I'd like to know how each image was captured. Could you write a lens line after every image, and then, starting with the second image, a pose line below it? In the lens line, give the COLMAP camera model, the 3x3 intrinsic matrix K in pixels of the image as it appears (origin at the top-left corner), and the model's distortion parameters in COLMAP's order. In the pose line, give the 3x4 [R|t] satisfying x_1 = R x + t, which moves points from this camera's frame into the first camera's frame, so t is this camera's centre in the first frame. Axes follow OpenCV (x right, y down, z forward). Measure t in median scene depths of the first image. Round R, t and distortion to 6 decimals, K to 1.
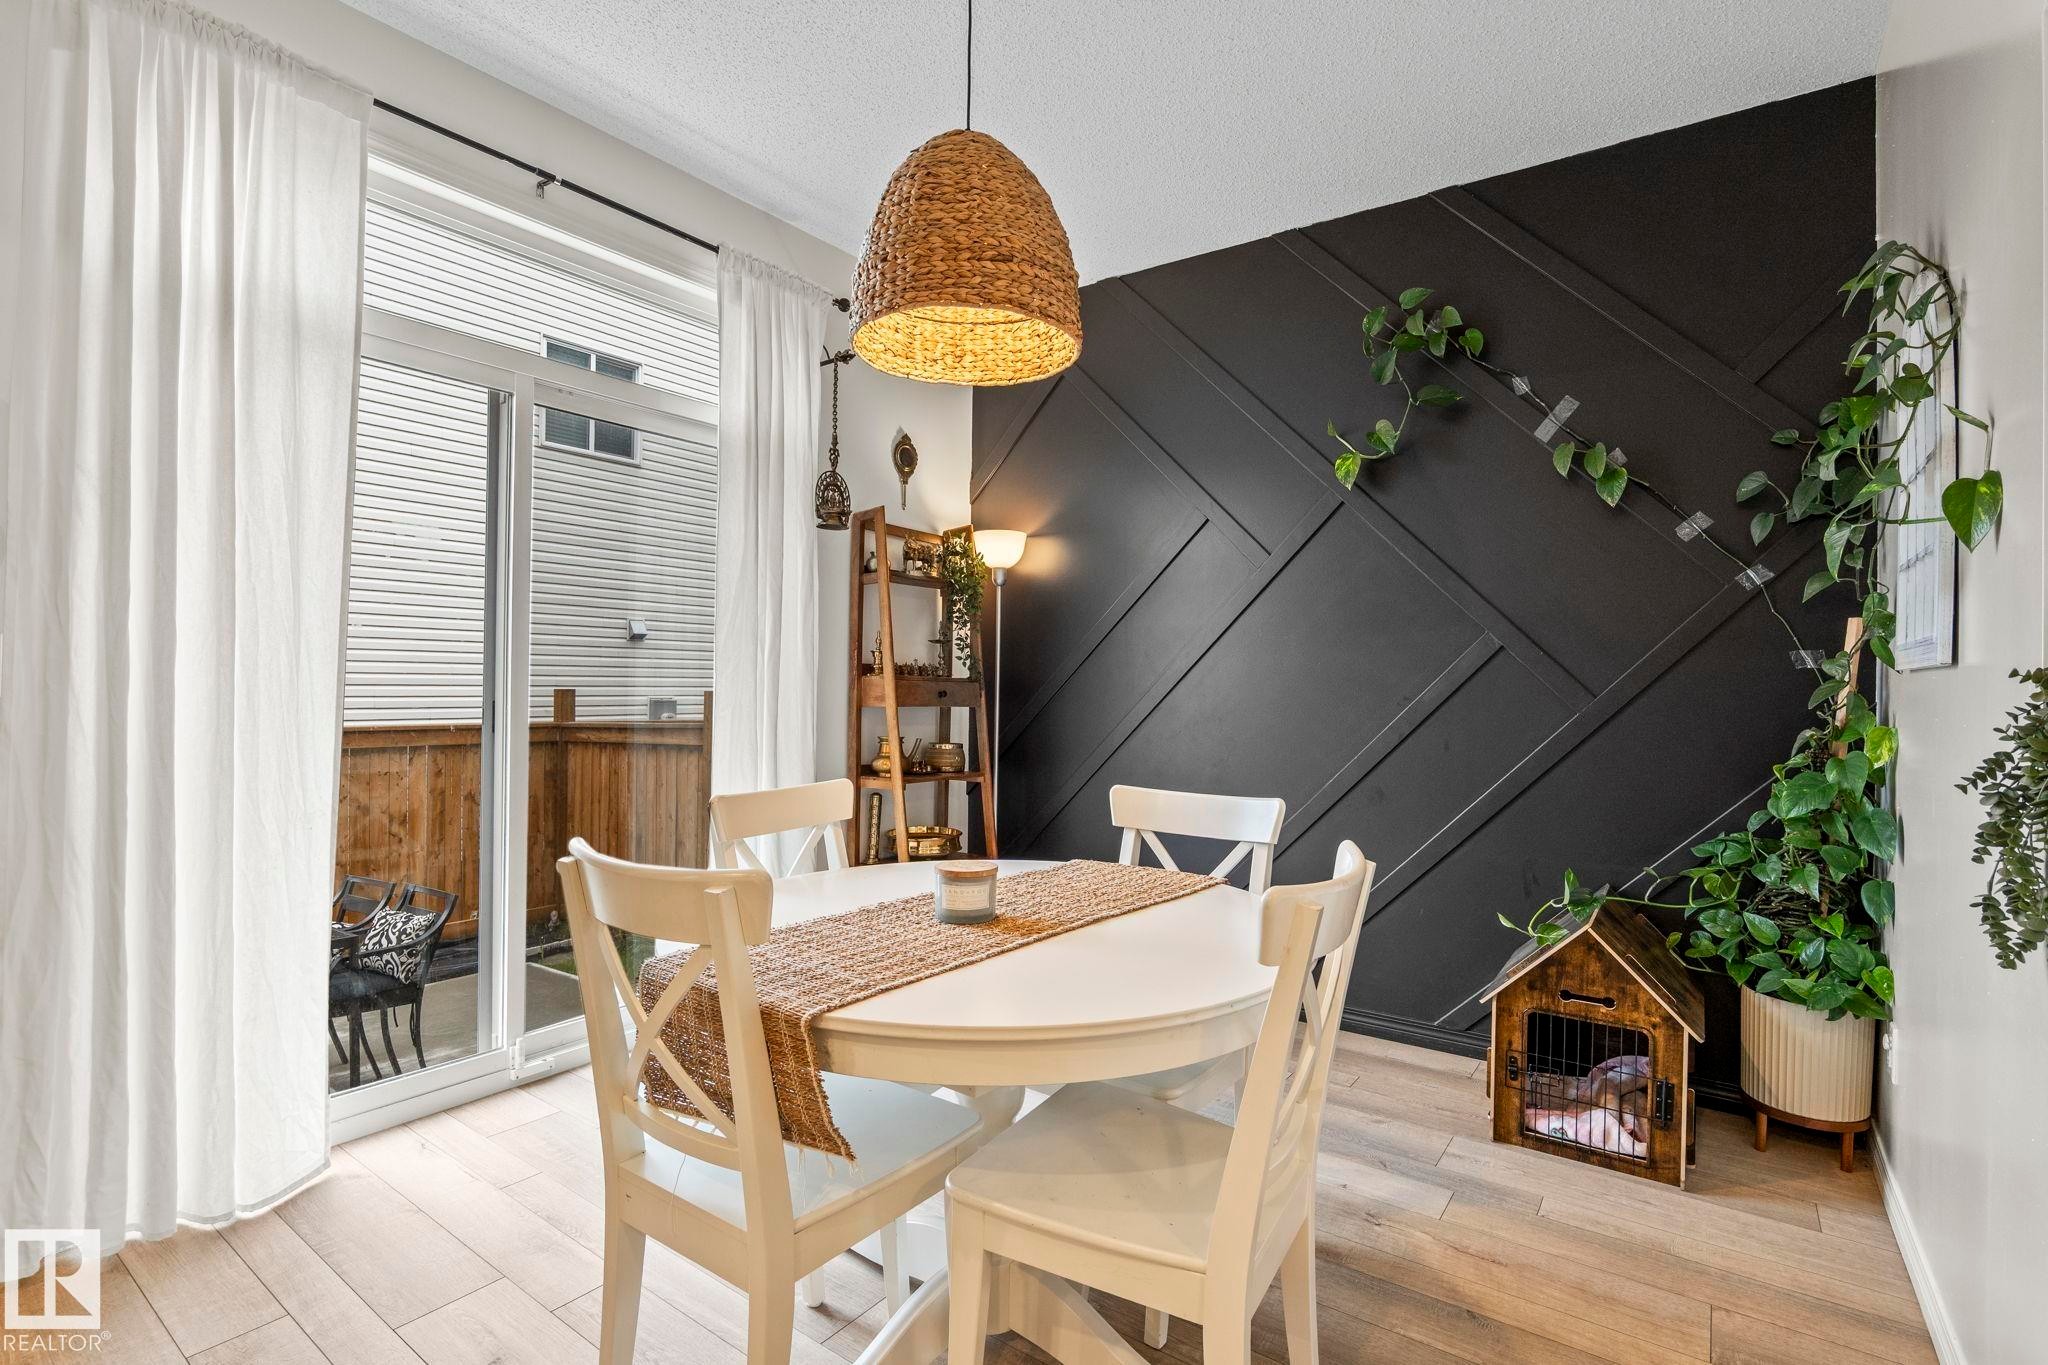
lens RADIAL K [[946.0, 0, 1024.0], [0, 946.0, 682.5], [0, 0, 1]] dist [-0.017899, 0.001085]
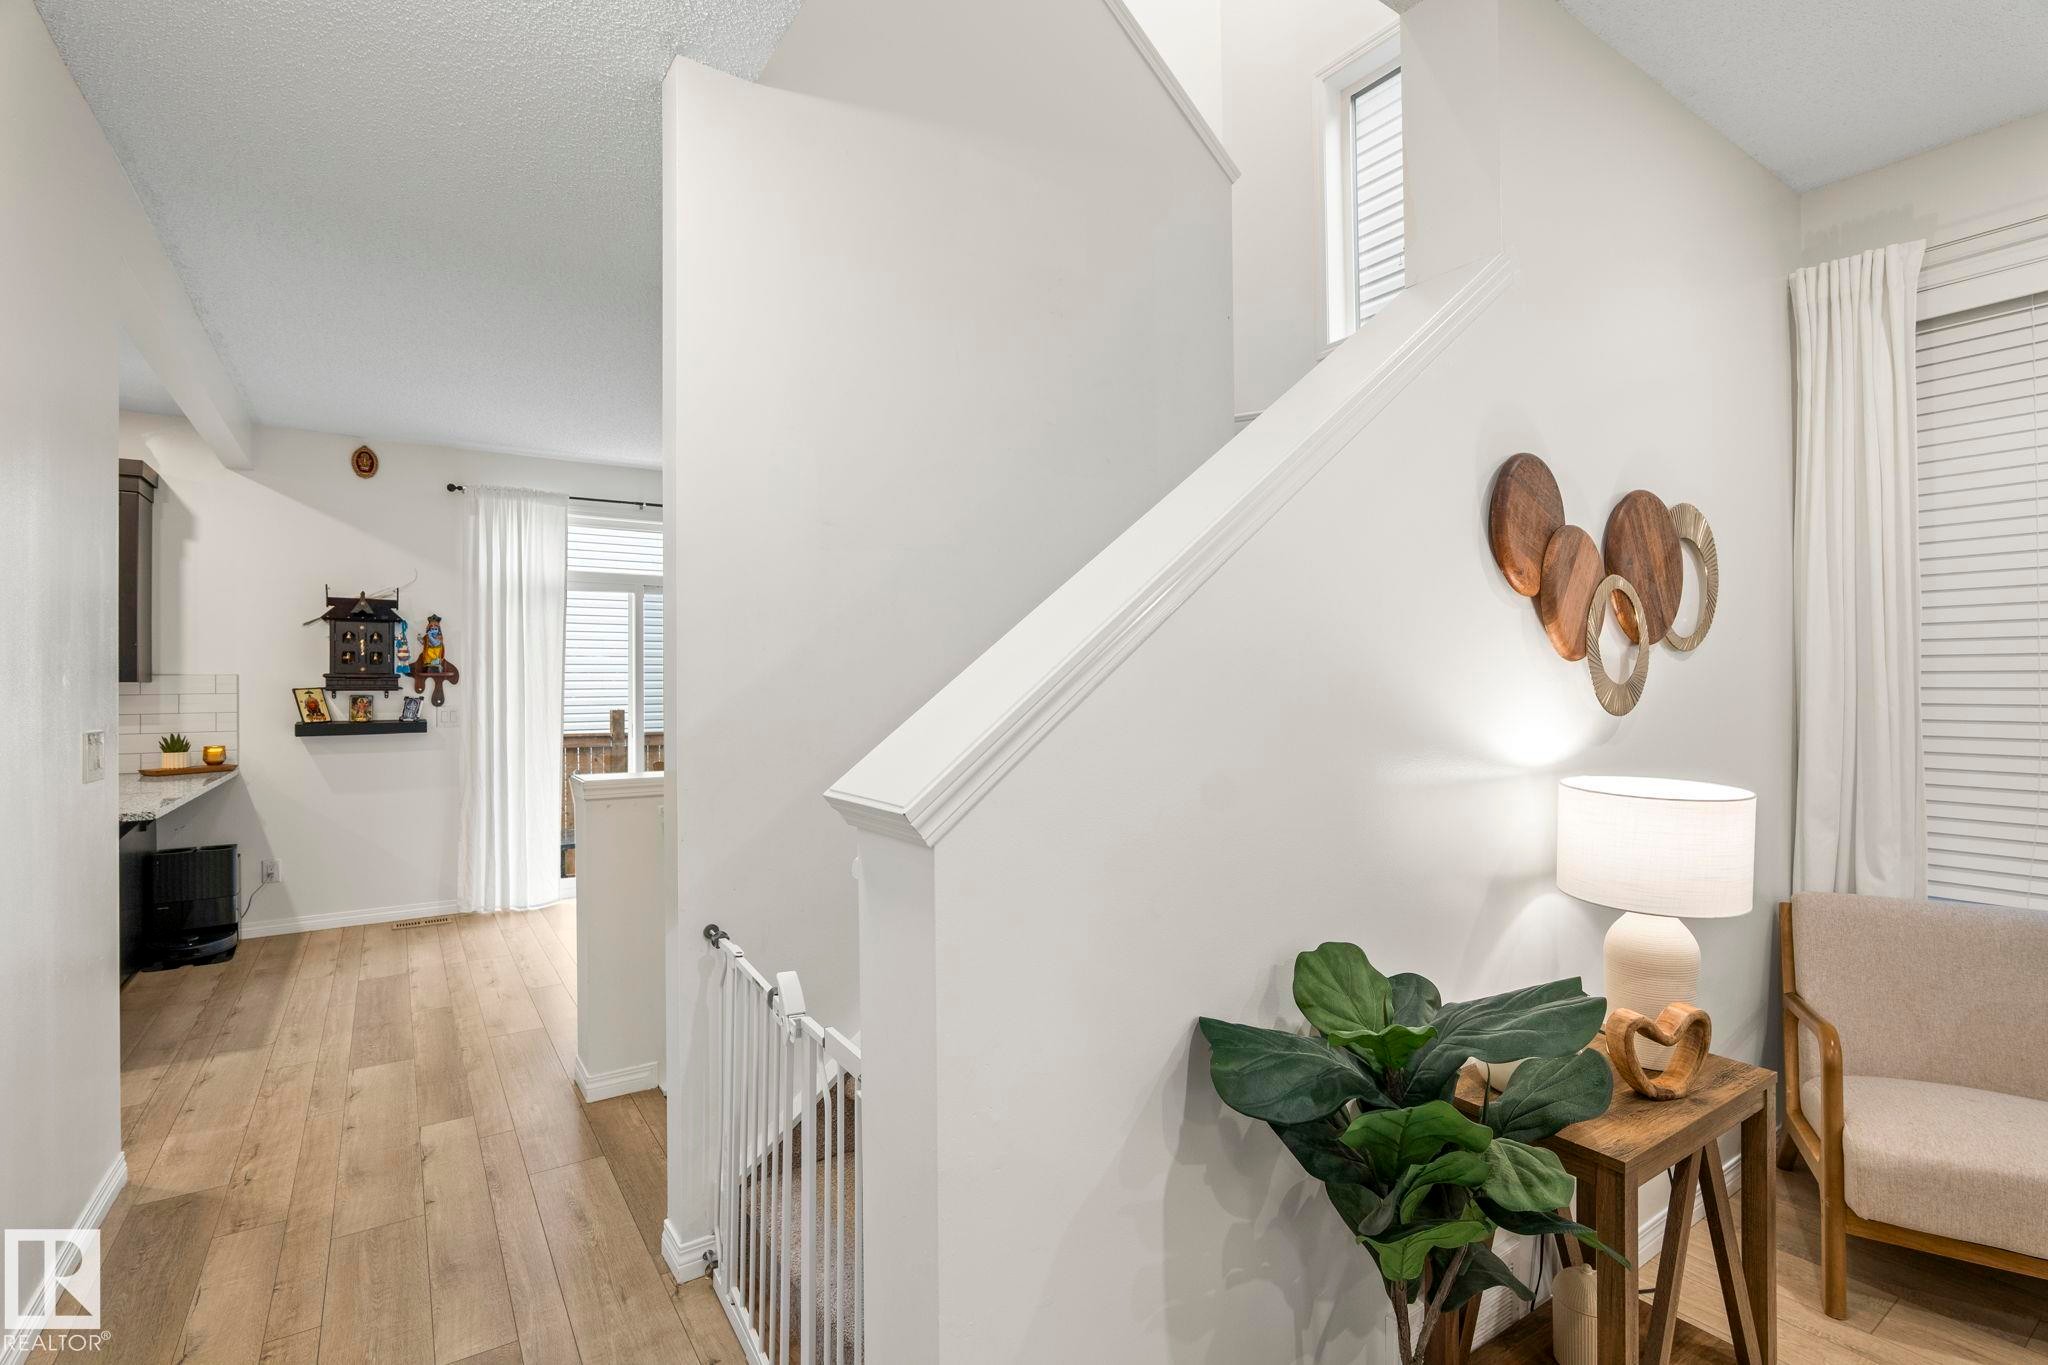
lens RADIAL K [[945.7, 0, 1017.2], [0, 945.7, 674.5], [0, 0, 1]] dist [-0.023492, 0.005114]
pose [[0.938046, -0.028726, -0.345317, 1.148733], [0.022372, 0.999499, -0.022373, -0.029813], [0.345787, 0.013261, 0.938219, -0.864853]]
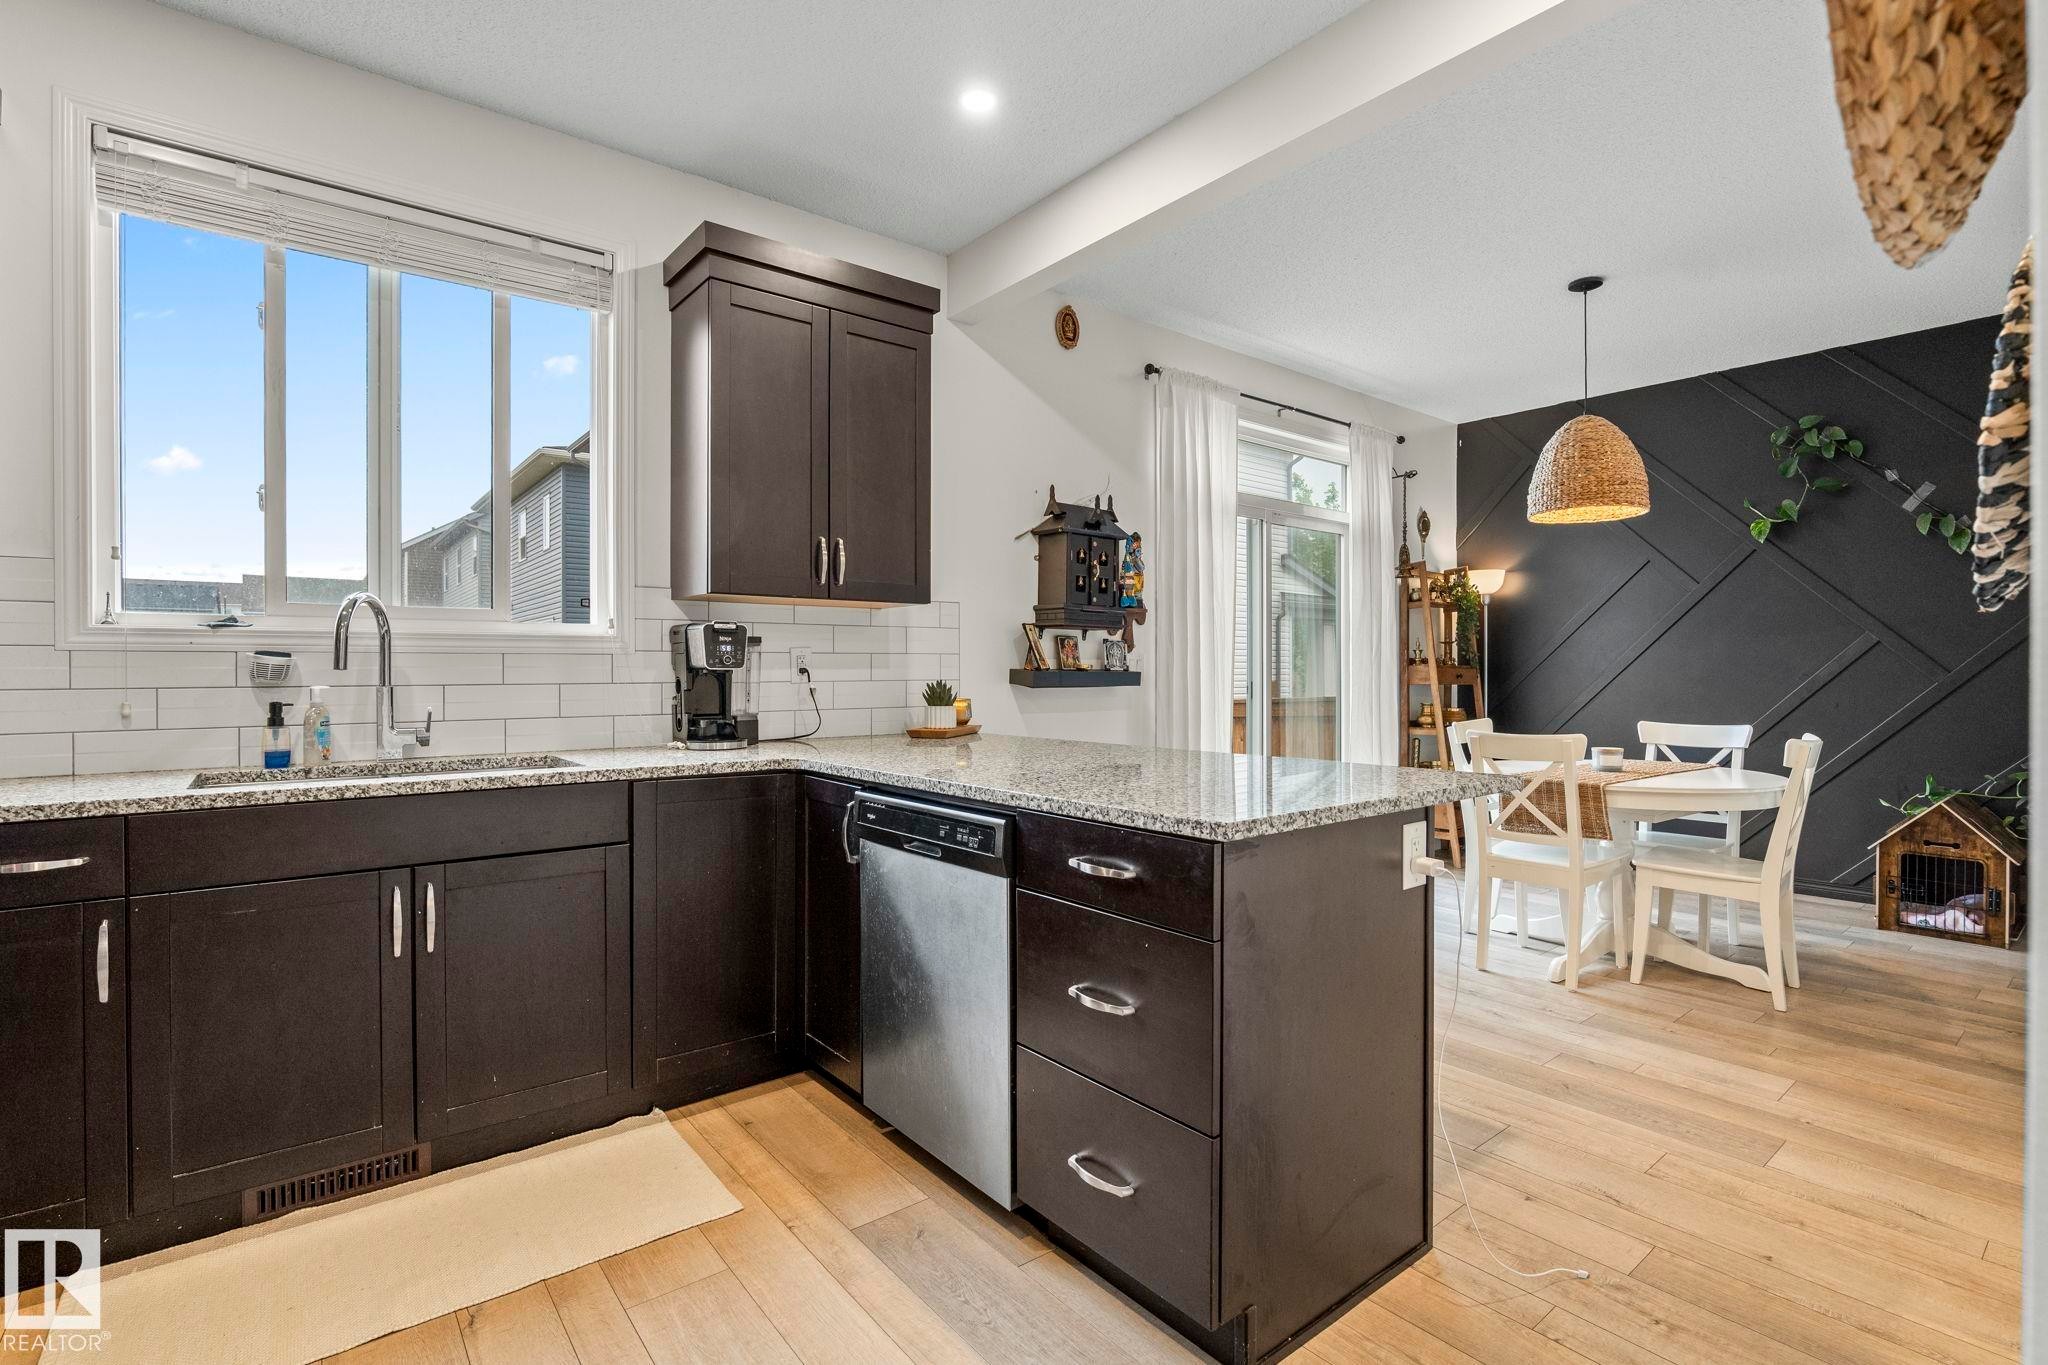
lens RADIAL K [[945.7, 0, 1017.2], [0, 945.7, 674.5], [0, 0, 1]] dist [-0.023492, 0.005114]
pose [[0.964179, -0.011009, -0.265023, -0.519026], [0.011407, 0.999935, -0.000037, 0.001343], [0.265007, -0.002987, 0.964242, -0.973495]]
